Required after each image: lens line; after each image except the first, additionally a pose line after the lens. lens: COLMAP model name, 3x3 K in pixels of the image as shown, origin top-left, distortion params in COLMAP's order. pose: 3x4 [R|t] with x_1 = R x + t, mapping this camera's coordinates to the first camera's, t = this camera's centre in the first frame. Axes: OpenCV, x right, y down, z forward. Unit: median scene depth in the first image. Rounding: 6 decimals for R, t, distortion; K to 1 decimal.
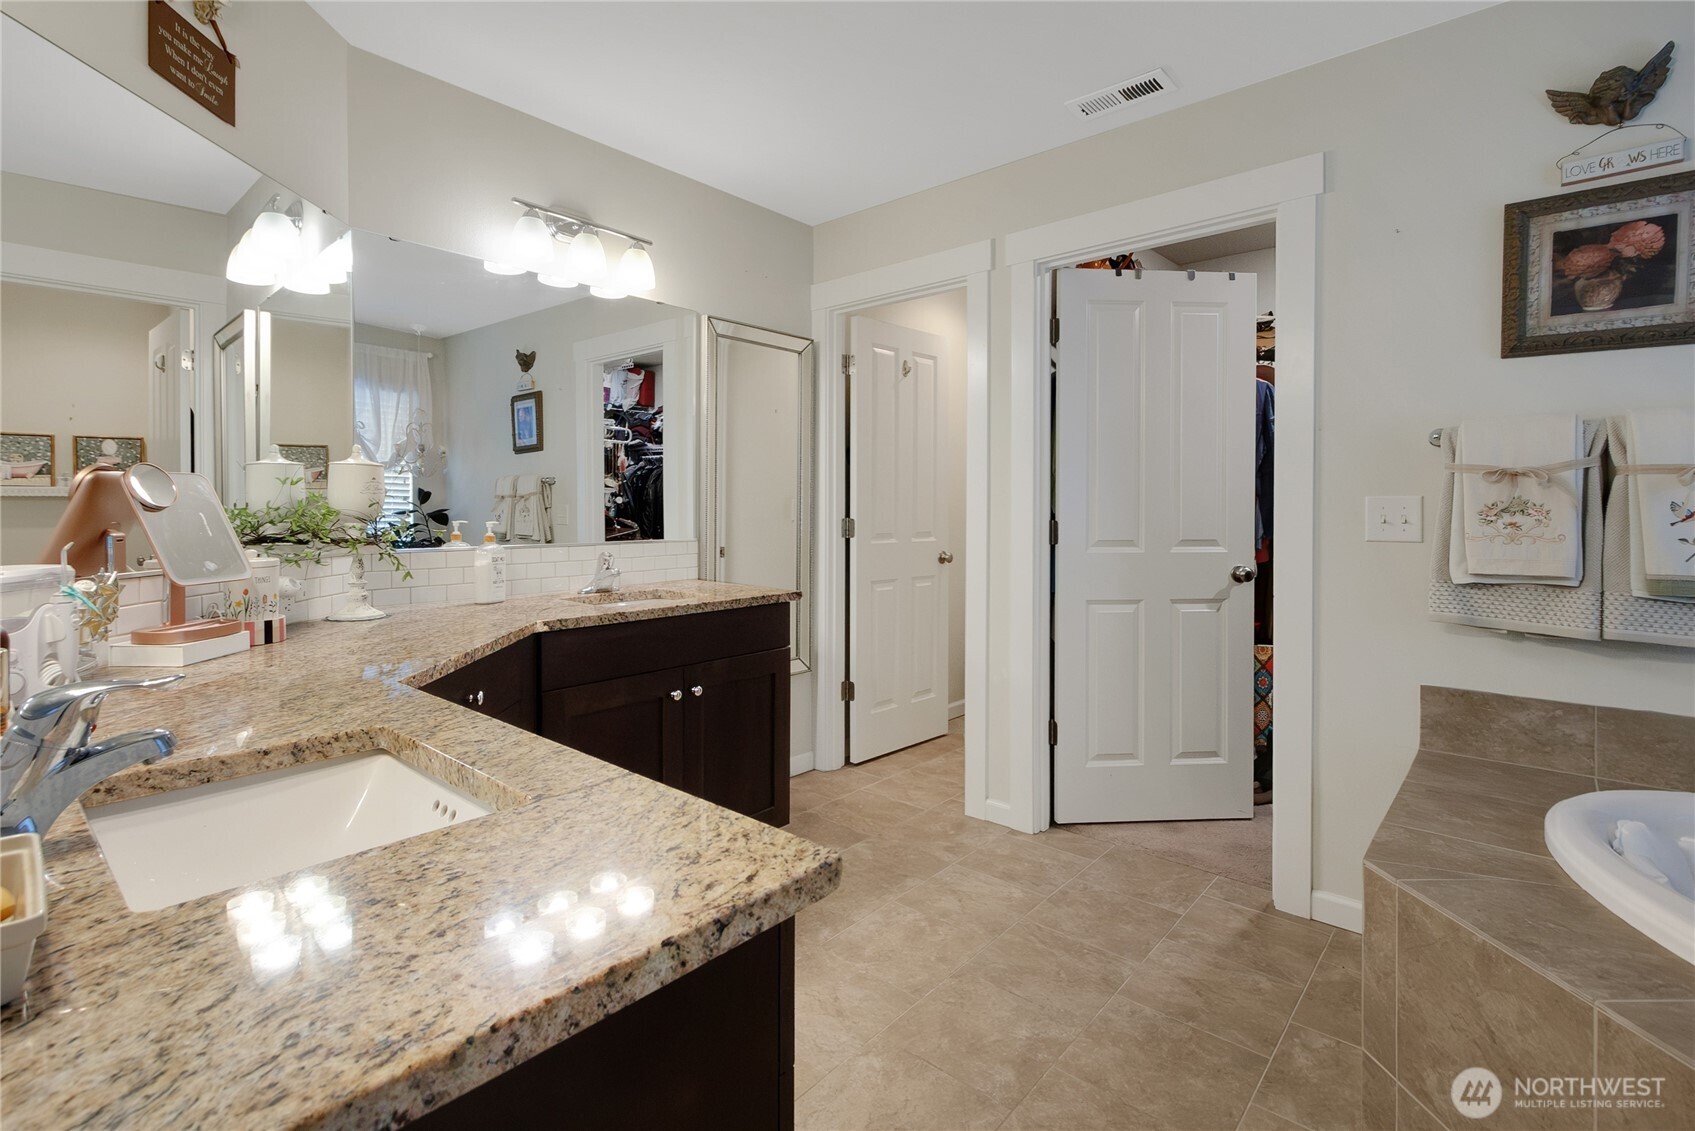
lens RADIAL K [[797.8, 0, 835.7], [0, 797.8, 552.0], [0, 0, 1]] dist [-0.001407, -0.000901]
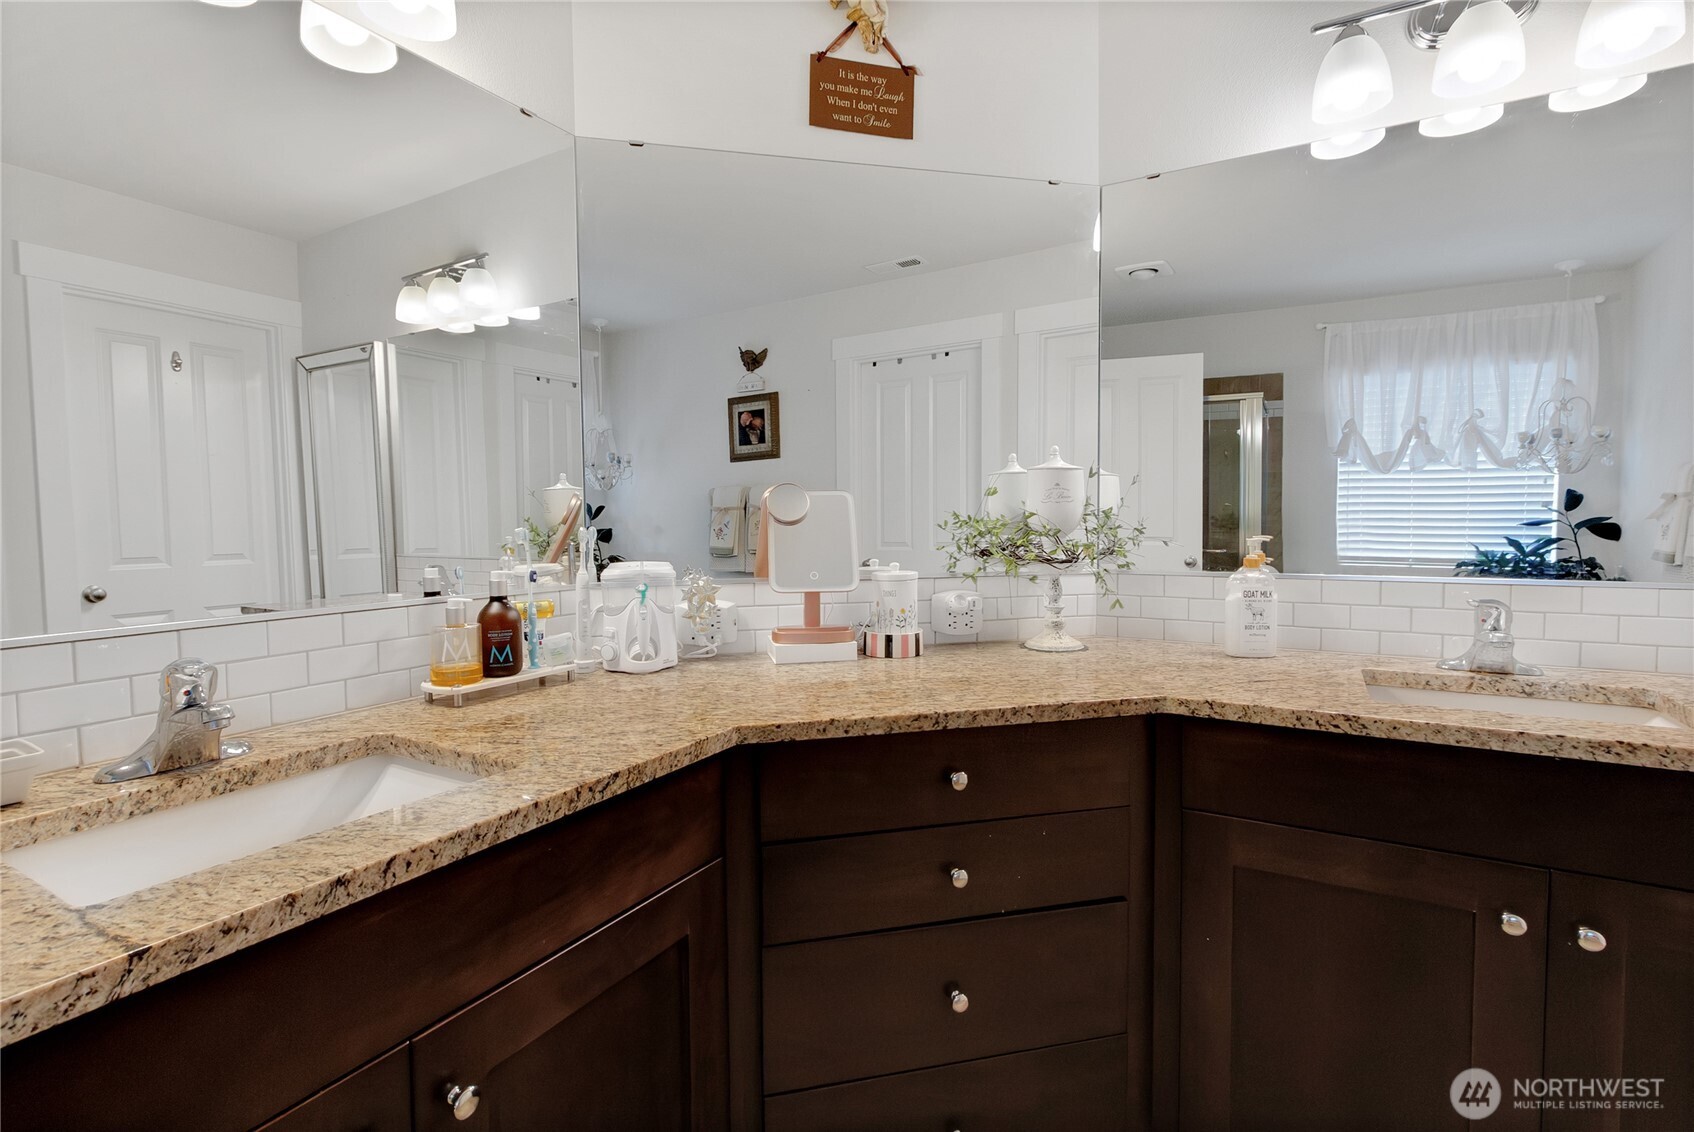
lens RADIAL K [[792.4, 0, 847.0], [0, 792.4, 566.0], [0, 0, 1]] dist [0.010211, -0.000109]
pose [[0.189076, 0.050793, -0.980648, 0.237392], [-0.046193, 0.998016, 0.042786, -0.039100], [0.980875, 0.037209, 0.191047, 0.758330]]
